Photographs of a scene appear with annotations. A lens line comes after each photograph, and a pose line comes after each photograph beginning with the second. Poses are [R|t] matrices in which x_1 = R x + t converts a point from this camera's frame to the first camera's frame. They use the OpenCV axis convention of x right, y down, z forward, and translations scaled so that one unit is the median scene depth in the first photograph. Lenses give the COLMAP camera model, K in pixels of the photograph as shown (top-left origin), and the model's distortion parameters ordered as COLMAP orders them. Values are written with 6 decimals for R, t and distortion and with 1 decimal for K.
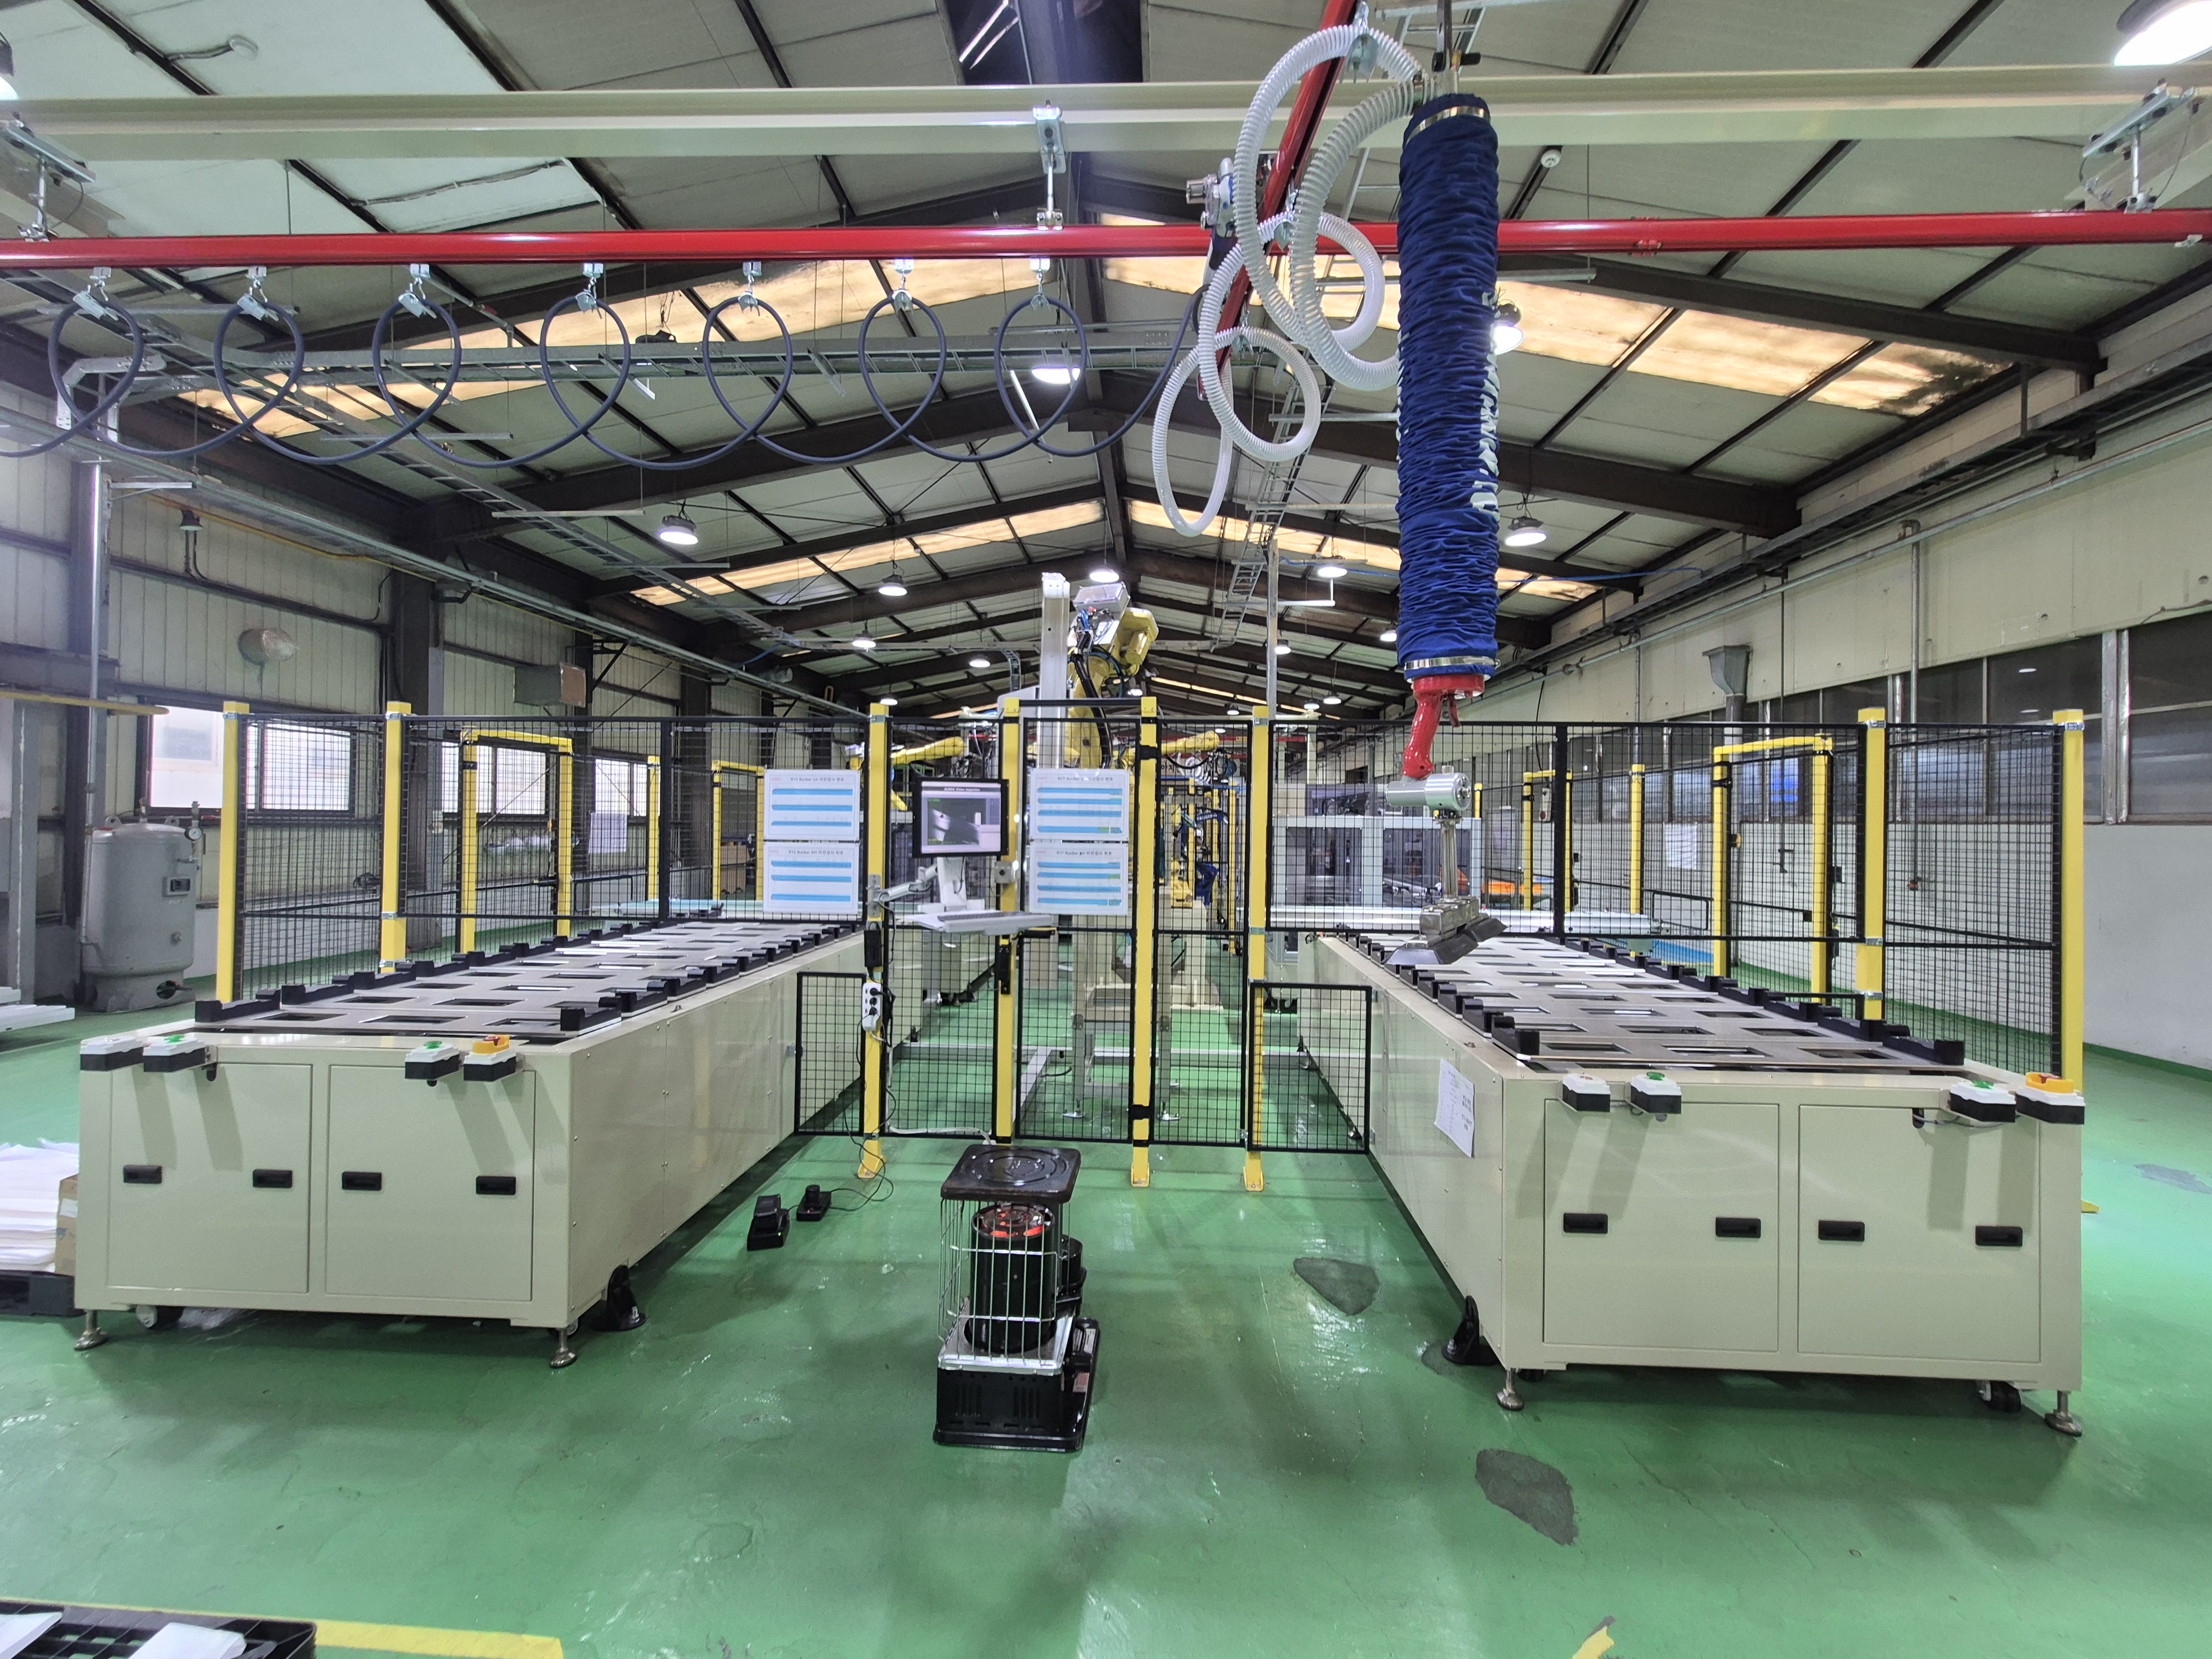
lens RADIAL K [[915.1, 0, 1124.5], [0, 915.1, 821.1], [0, 0, 1]] dist [-0.002102, 0.000599]
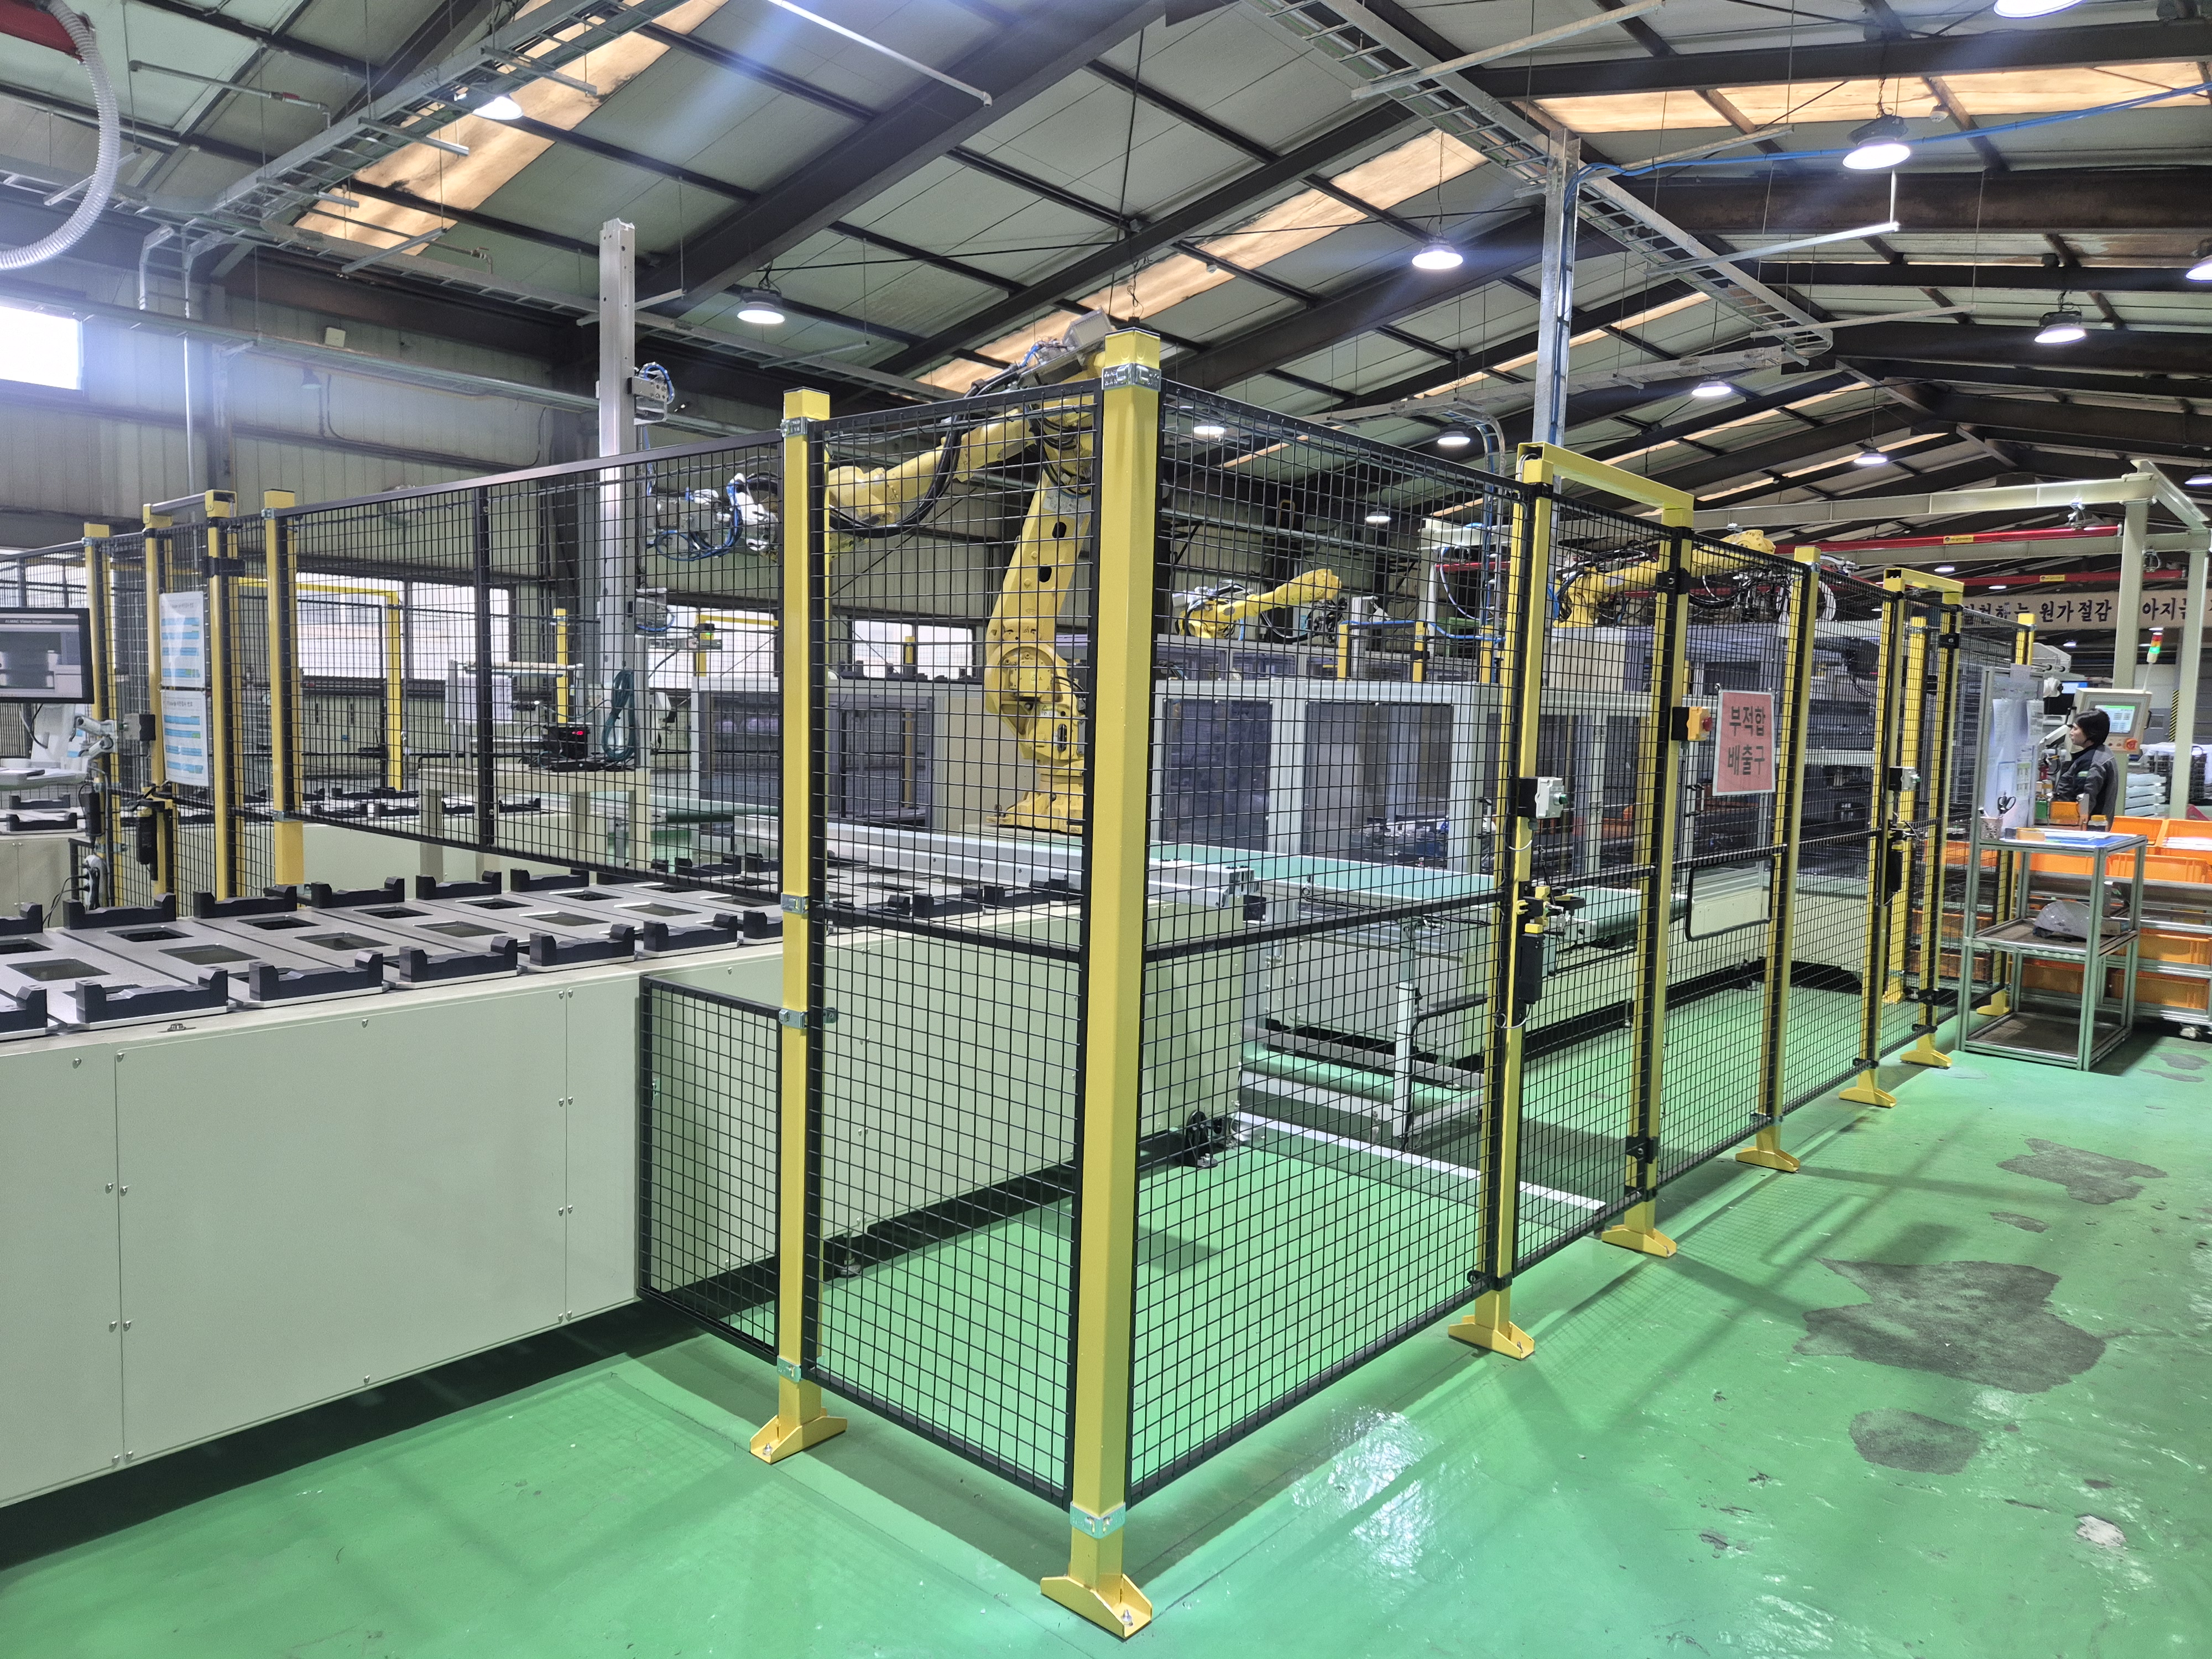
lens RADIAL K [[1490.5, 0, 1110.9], [0, 1490.5, 838.0], [0, 0, 1]] dist [0.056377, -0.000682]
pose [[0.788036, 0.060442, -0.612655, 1.307427], [-0.013510, 0.996627, 0.080945, 0.031678], [0.615481, -0.055511, 0.786195, 0.461889]]
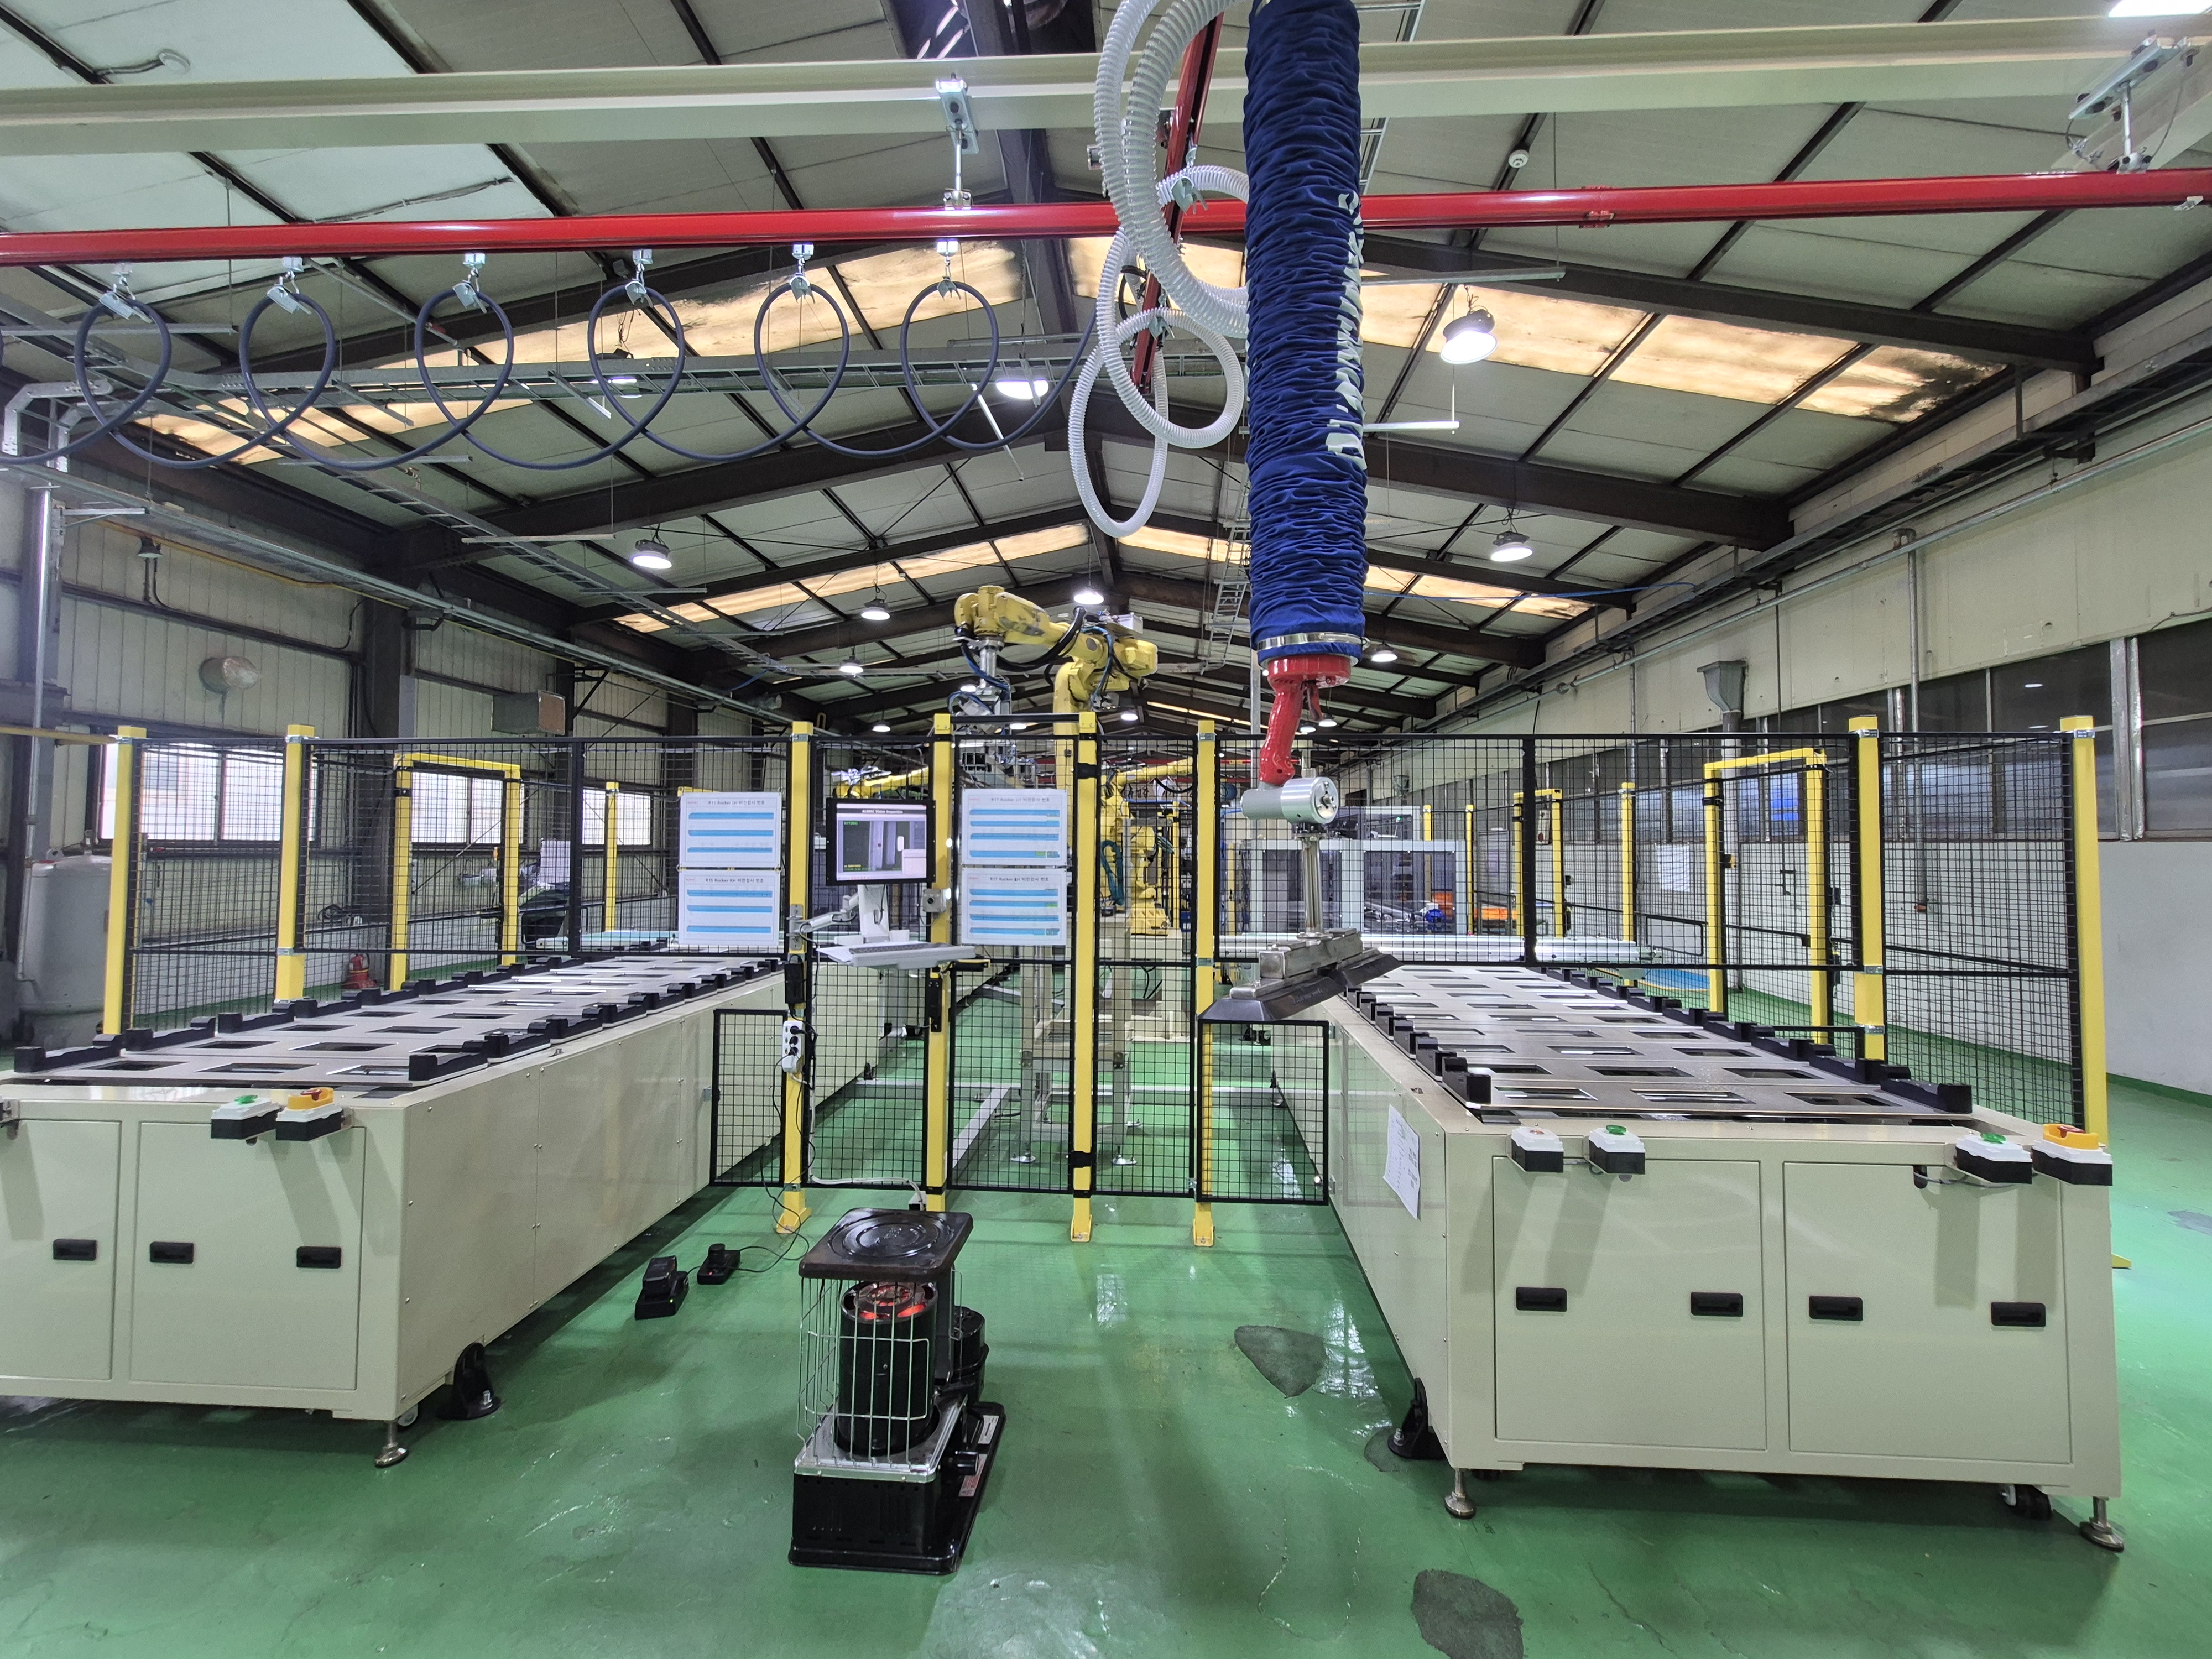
lens RADIAL K [[915.1, 0, 1125.0], [0, 915.1, 820.0], [0, 0, 1]] dist [-0.002102, 0.000599]
pose [[0.999948, -0.007677, -0.006669, 0.068284], [0.007476, 0.999531, -0.029698, 0.002967], [0.006894, 0.029647, 0.999537, 0.065409]]
